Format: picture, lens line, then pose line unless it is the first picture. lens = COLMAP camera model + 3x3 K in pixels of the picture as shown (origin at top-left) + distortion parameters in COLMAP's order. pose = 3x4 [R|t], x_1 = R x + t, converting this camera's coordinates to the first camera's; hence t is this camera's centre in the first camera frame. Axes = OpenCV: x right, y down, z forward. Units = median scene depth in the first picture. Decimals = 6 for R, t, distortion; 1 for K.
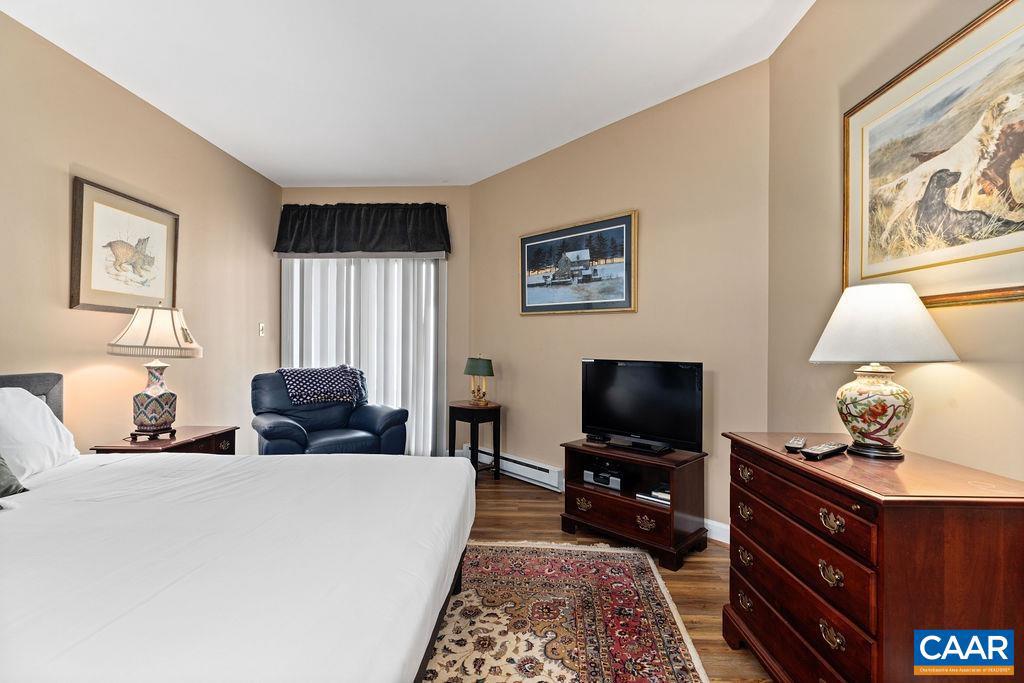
lens RADIAL K [[464.5, 0, 512.0], [0, 464.5, 341.5], [0, 0, 1]] dist [0.015690, 0.000129]
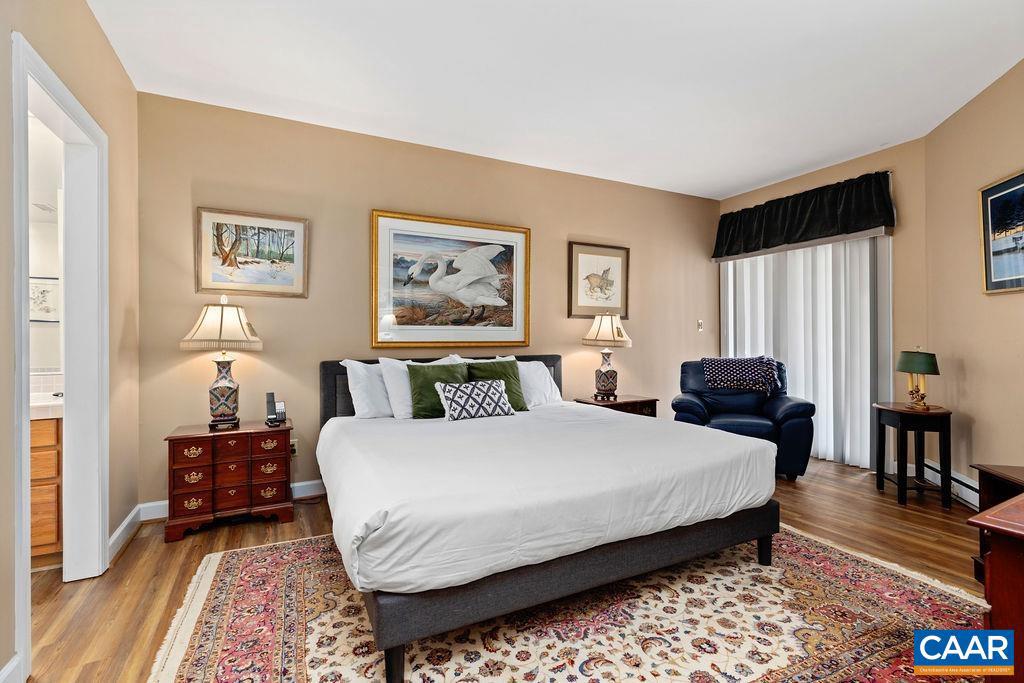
lens RADIAL K [[464.5, 0, 512.0], [0, 464.5, 341.5], [0, 0, 1]] dist [0.015690, 0.000129]
pose [[0.502865, -0.002541, -0.864361, 0.366644], [0.015028, 0.999870, 0.005804, 0.002581], [0.864235, -0.015908, 0.502837, -0.034484]]
